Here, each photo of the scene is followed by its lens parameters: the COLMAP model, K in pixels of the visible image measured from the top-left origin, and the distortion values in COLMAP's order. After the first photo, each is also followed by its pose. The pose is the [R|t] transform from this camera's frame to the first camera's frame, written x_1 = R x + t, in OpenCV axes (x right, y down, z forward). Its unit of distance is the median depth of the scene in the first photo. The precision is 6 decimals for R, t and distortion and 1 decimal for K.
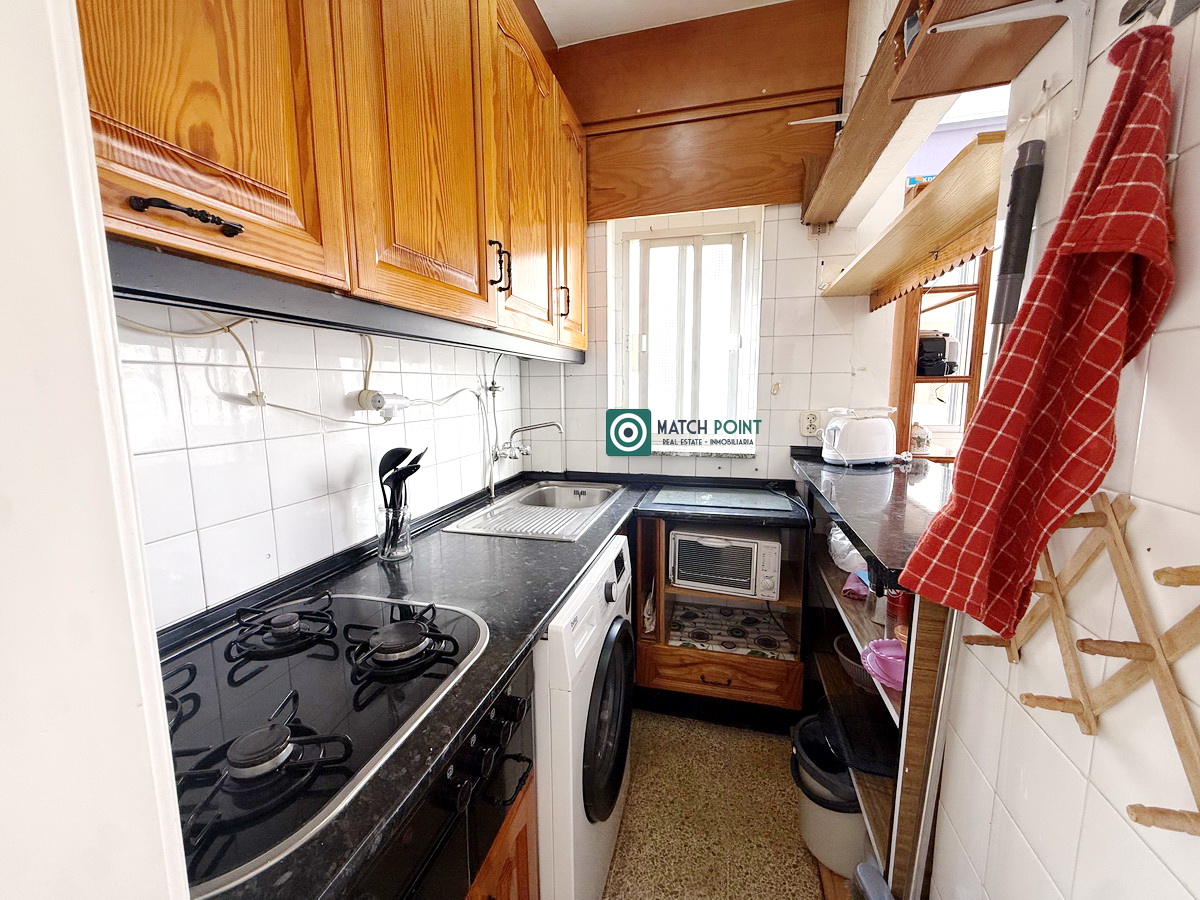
lens RADIAL K [[478.3, 0, 599.2], [0, 478.3, 453.5], [0, 0, 1]] dist [-0.000326, 0.000519]
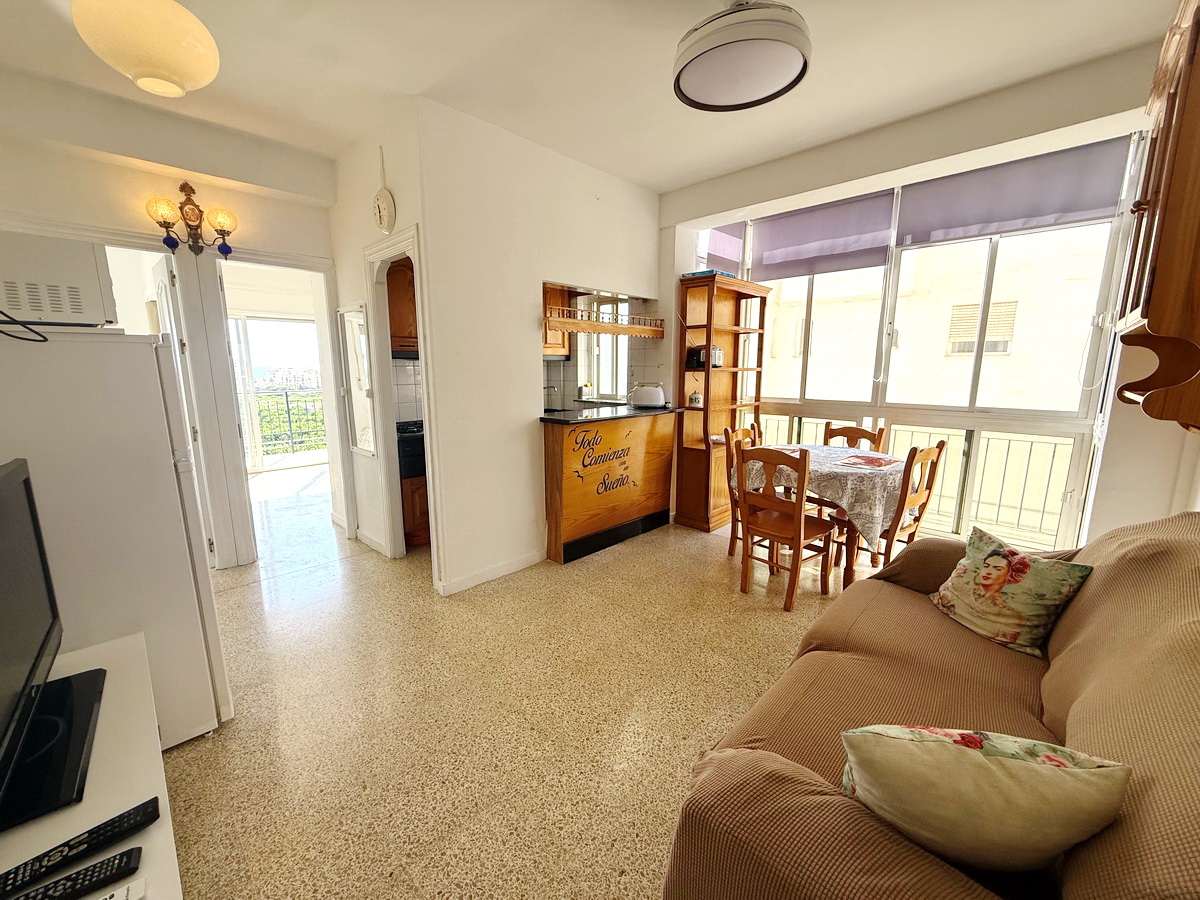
lens RADIAL K [[478.3, 0, 596.8], [0, 478.3, 451.1], [0, 0, 1]] dist [-0.000326, 0.000519]
pose [[0.869683, 0.093550, -0.484664, 1.170513], [-0.070542, 0.995353, 0.065542, 0.070669], [0.488544, -0.022812, 0.872241, -0.854715]]
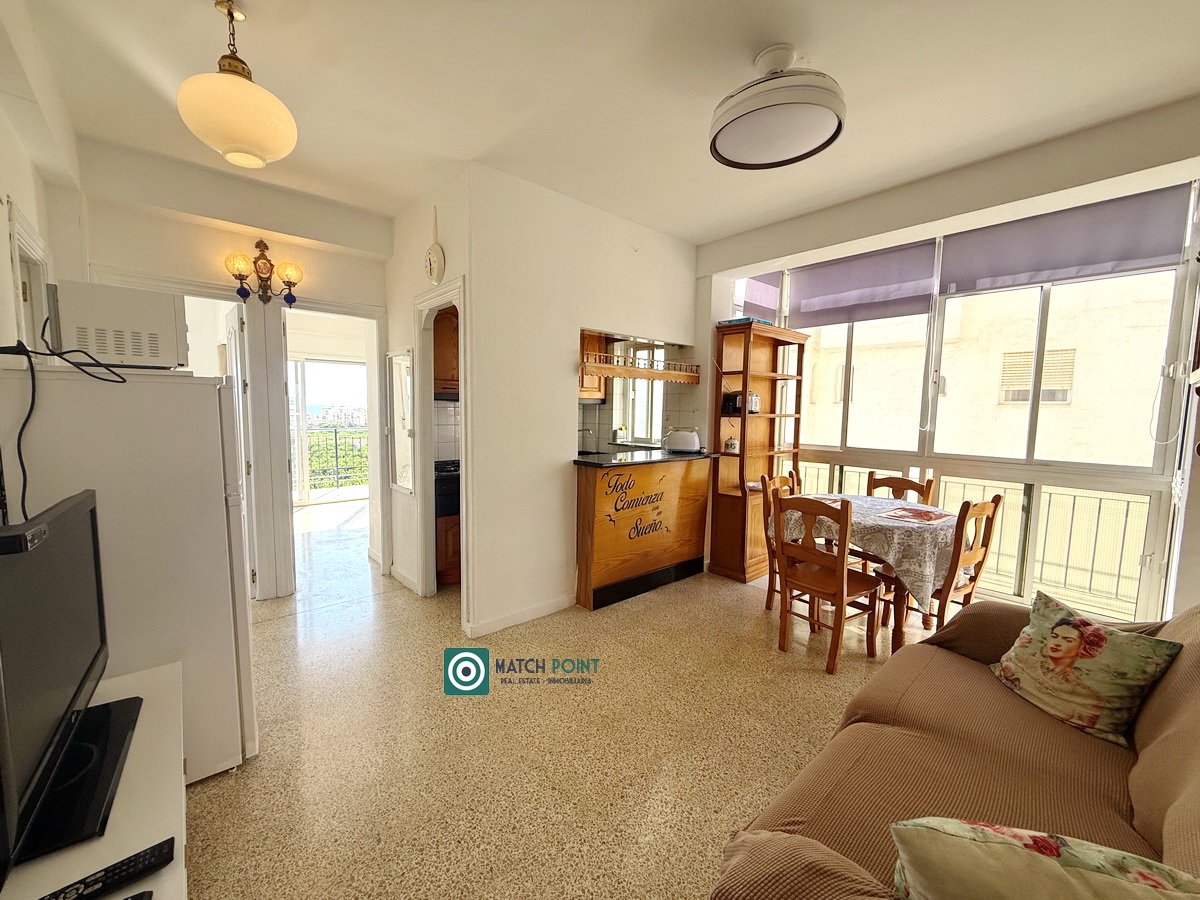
lens RADIAL K [[478.3, 0, 597.4], [0, 478.3, 451.1], [0, 0, 1]] dist [-0.000326, 0.000519]
pose [[0.830097, 0.069689, -0.553247, 1.173402], [-0.093405, 0.995519, -0.014746, 0.063232], [0.549740, 0.063917, 0.832887, -0.847994]]
